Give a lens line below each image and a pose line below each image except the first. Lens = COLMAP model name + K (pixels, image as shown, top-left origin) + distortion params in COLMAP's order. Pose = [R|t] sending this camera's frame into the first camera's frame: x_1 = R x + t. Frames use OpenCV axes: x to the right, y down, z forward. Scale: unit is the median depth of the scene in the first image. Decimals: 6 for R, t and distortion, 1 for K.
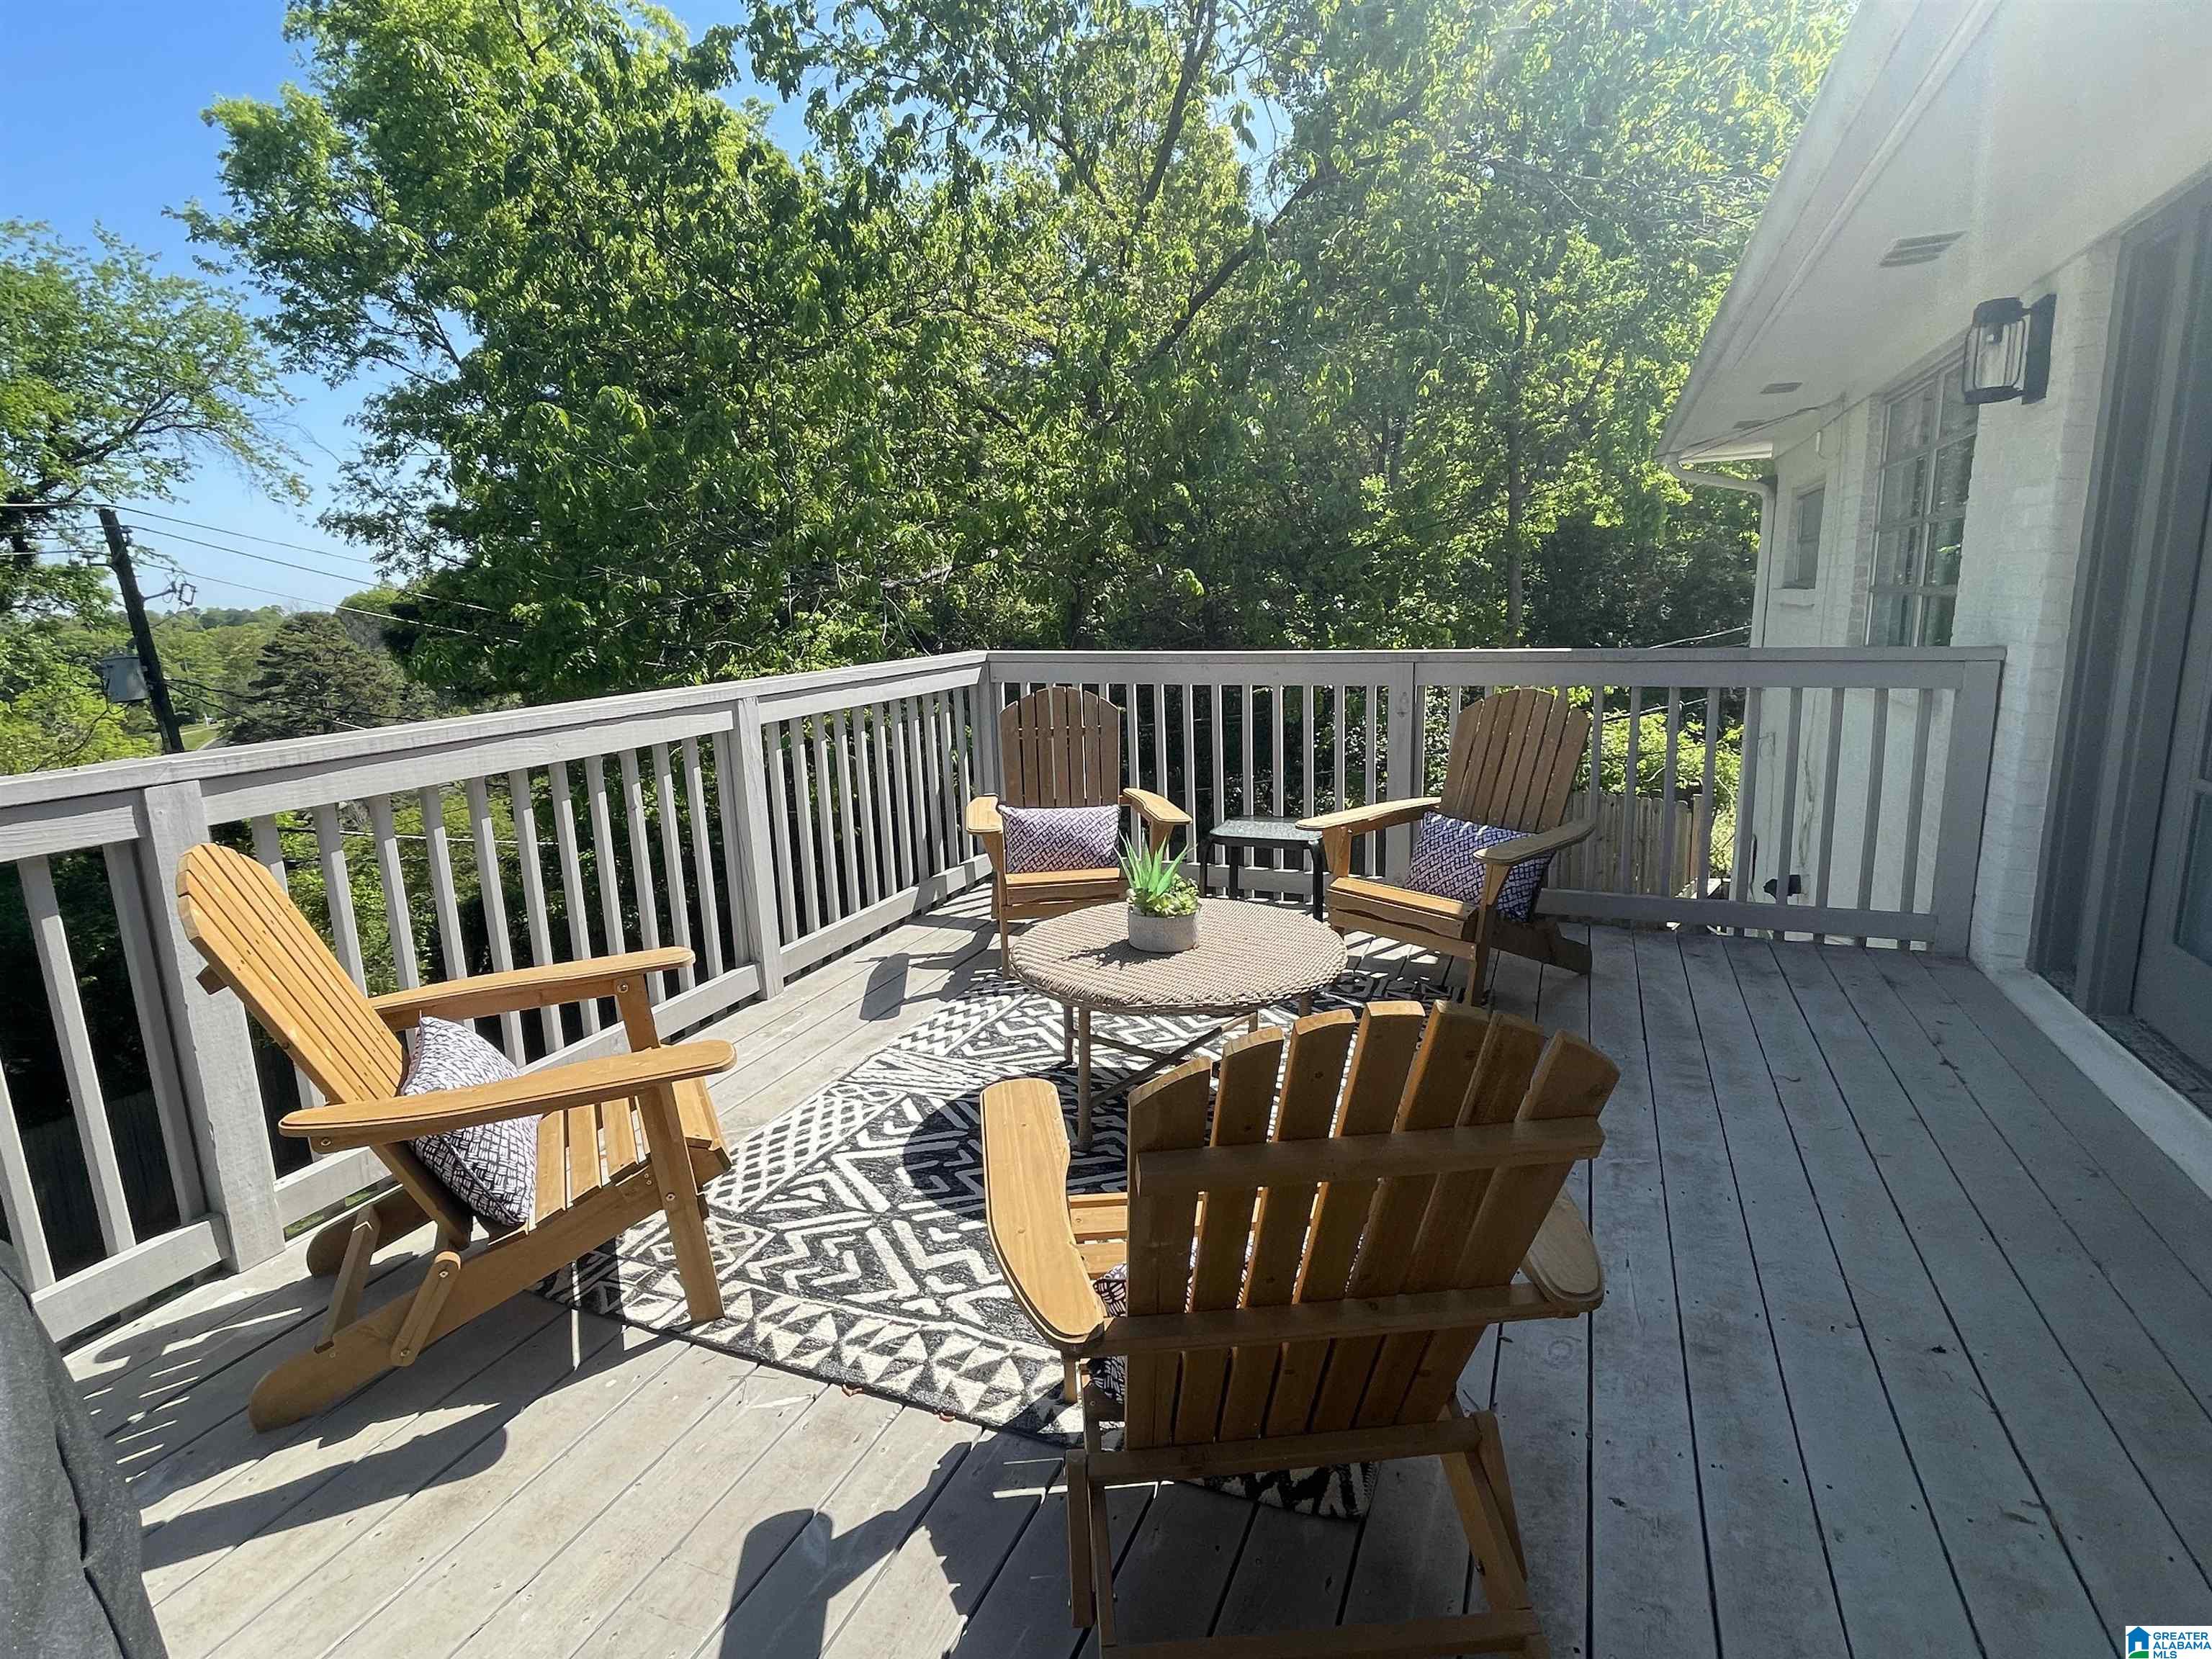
lens RADIAL K [[1182.9, 0, 1084.3], [0, 1182.9, 797.7], [0, 0, 1]] dist [0.004793, 0.002543]
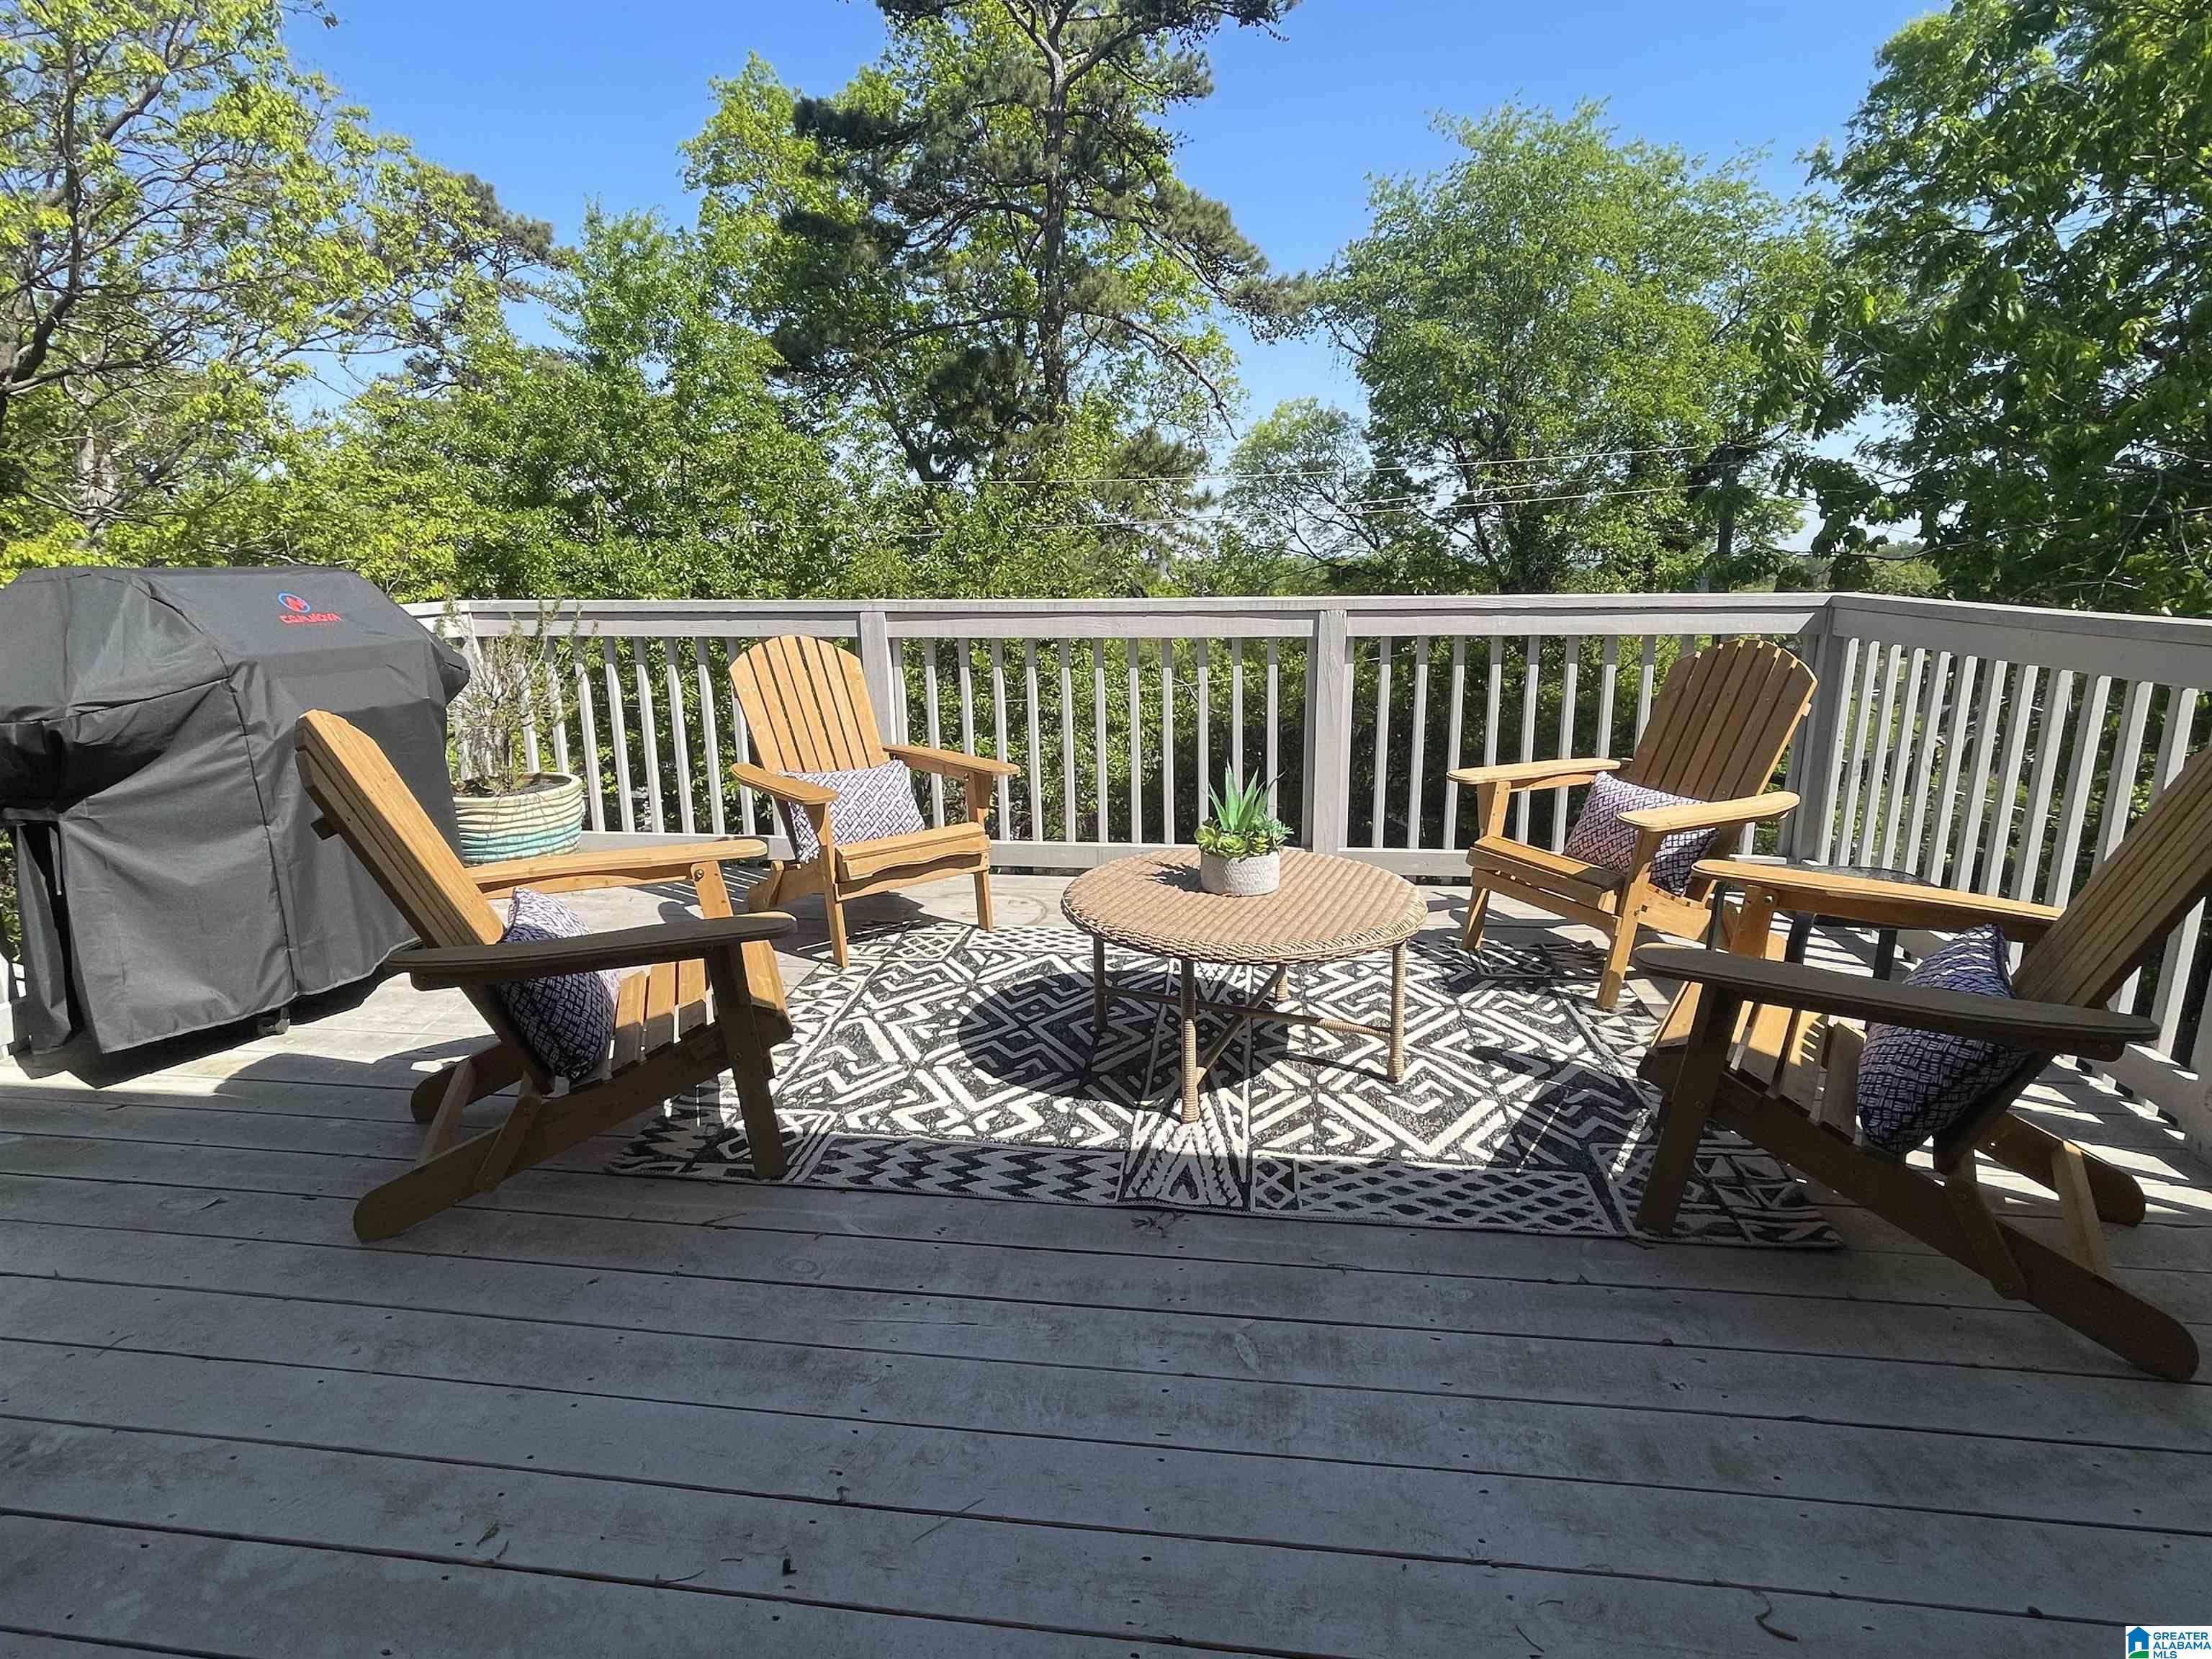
lens RADIAL K [[1182.9, 0, 1124.7], [0, 1182.9, 827.4], [0, 0, 1]] dist [0.004793, 0.002543]
pose [[0.257477, 0.244006, -0.934969, 0.293128], [-0.168077, 0.964151, 0.205336, -0.032608], [0.951554, 0.104278, 0.289259, 0.206156]]
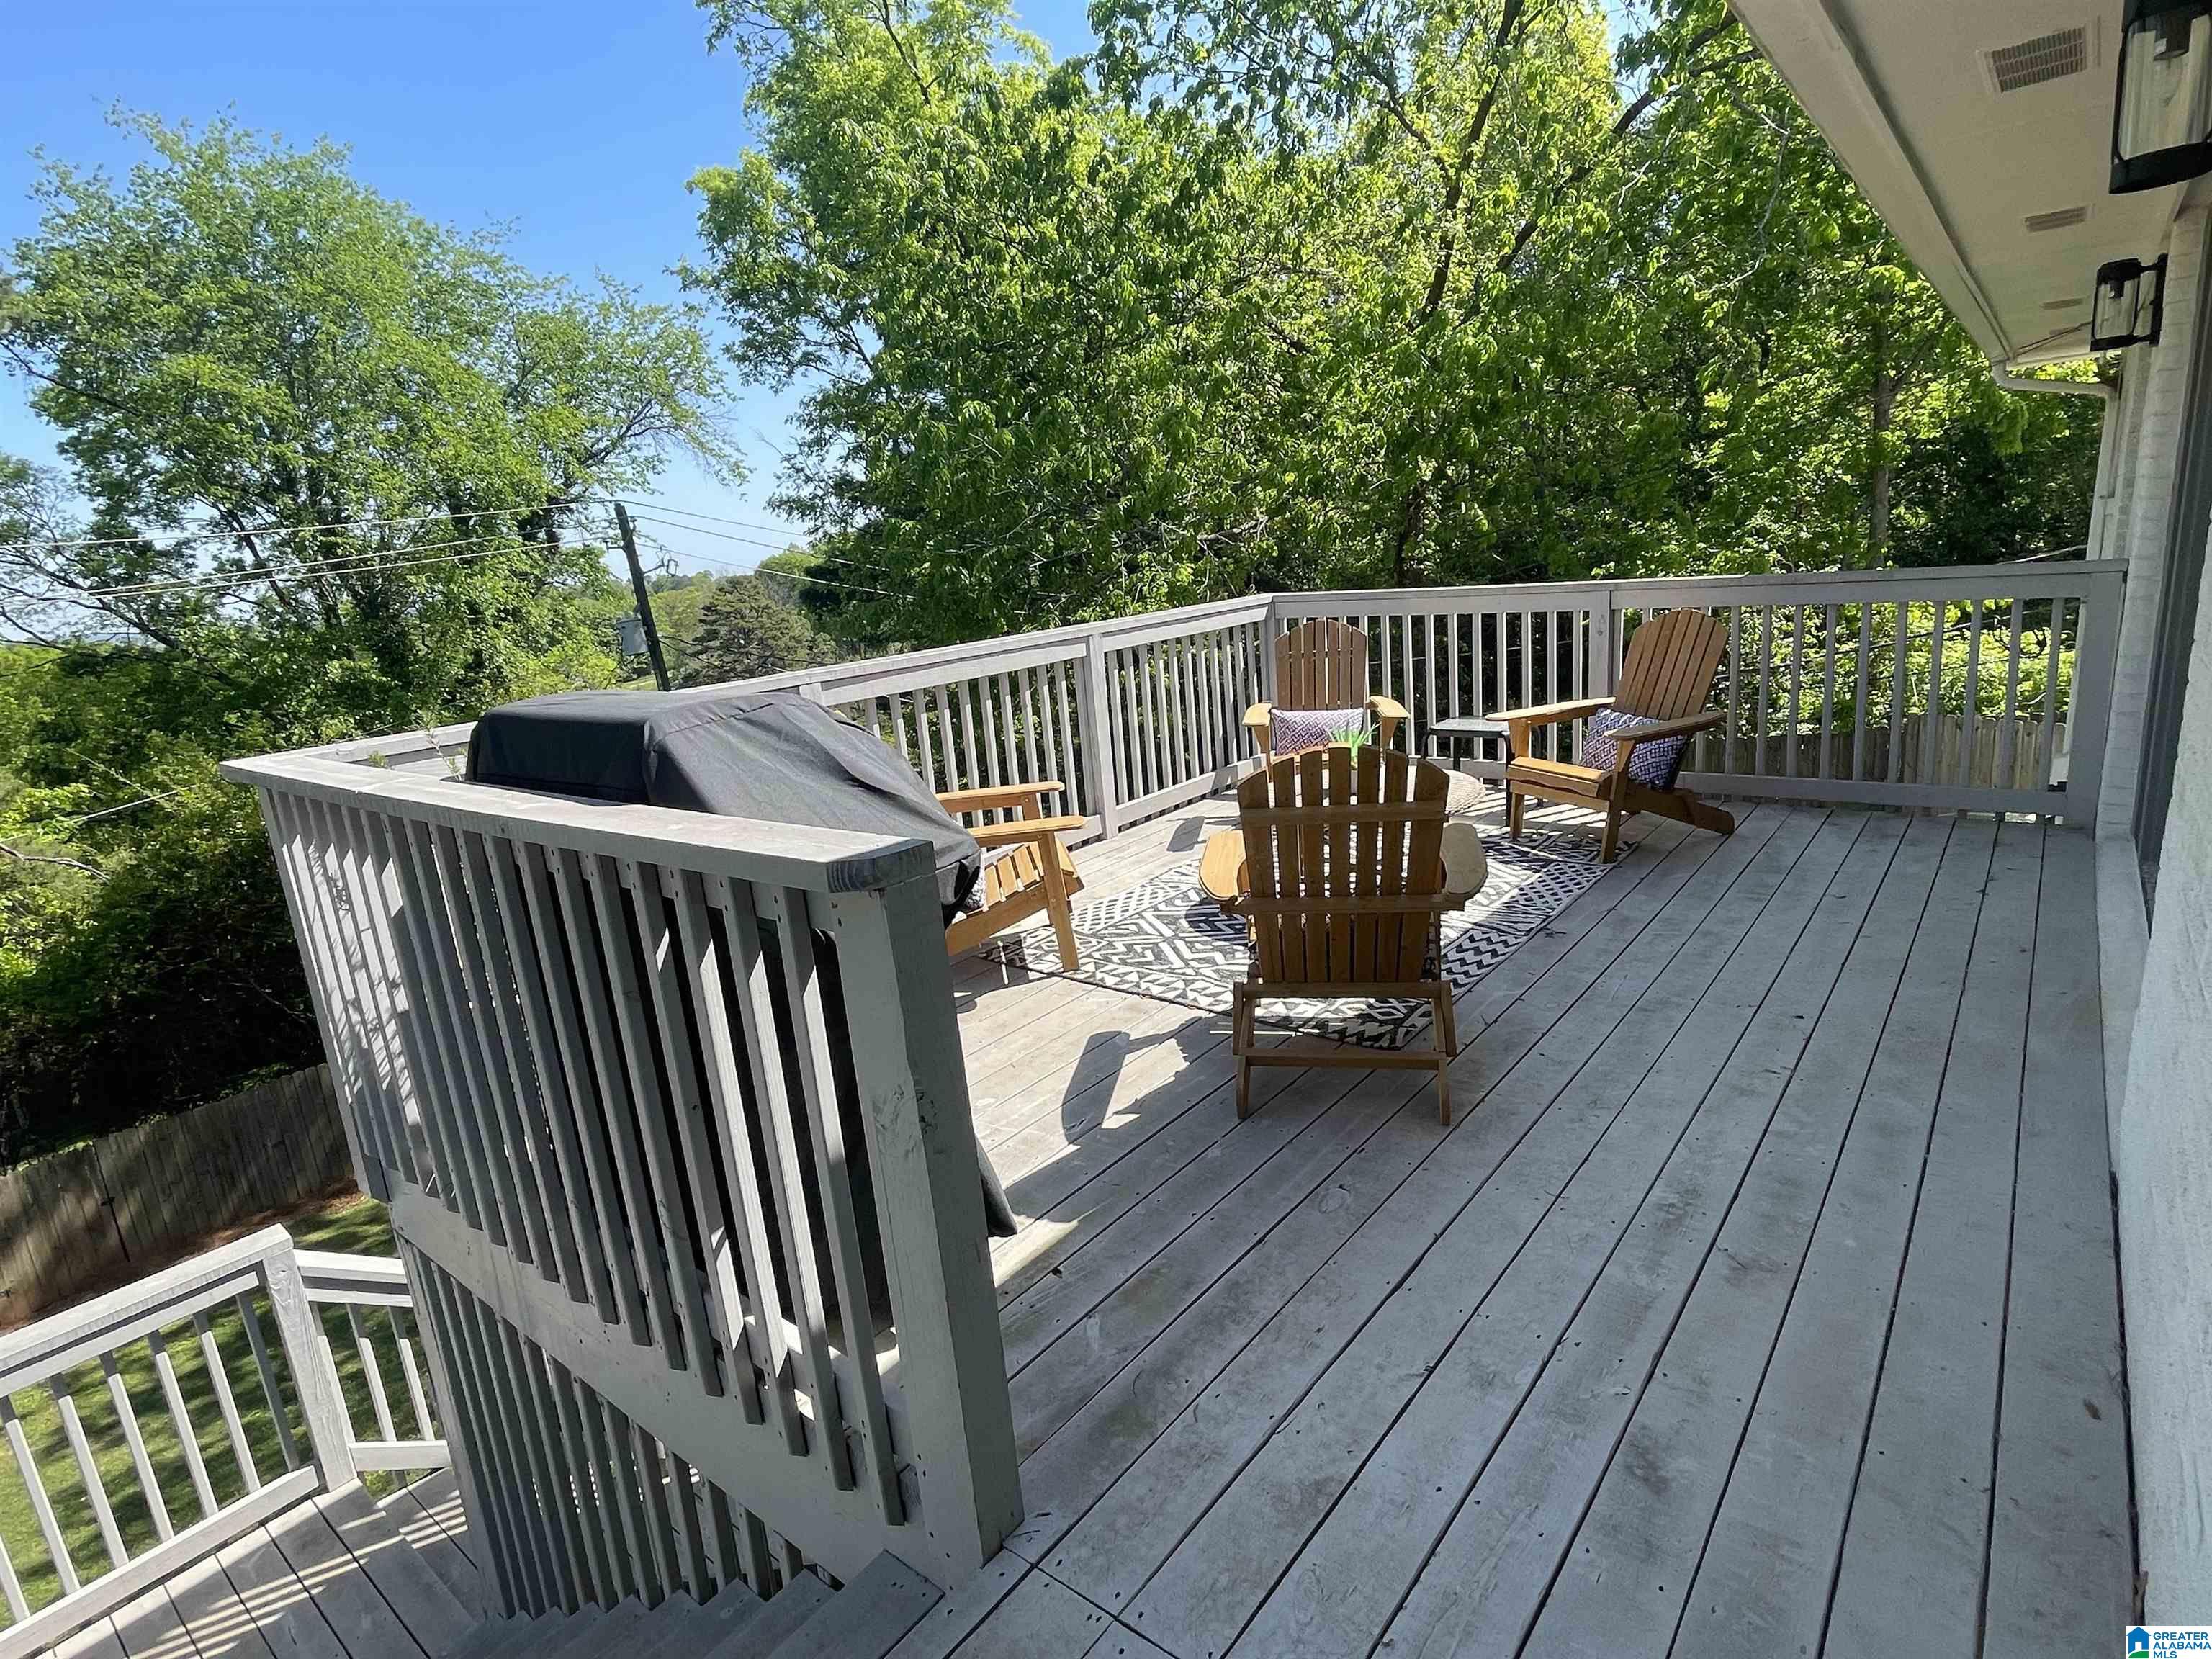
lens RADIAL K [[1182.9, 0, 1097.8], [0, 1182.9, 835.8], [0, 0, 1]] dist [0.004793, 0.002543]
pose [[0.960979, 0.019987, -0.275899, 0.053025], [0.002689, 0.996664, 0.081566, 0.018805], [0.276609, -0.079125, 0.957720, -0.172923]]
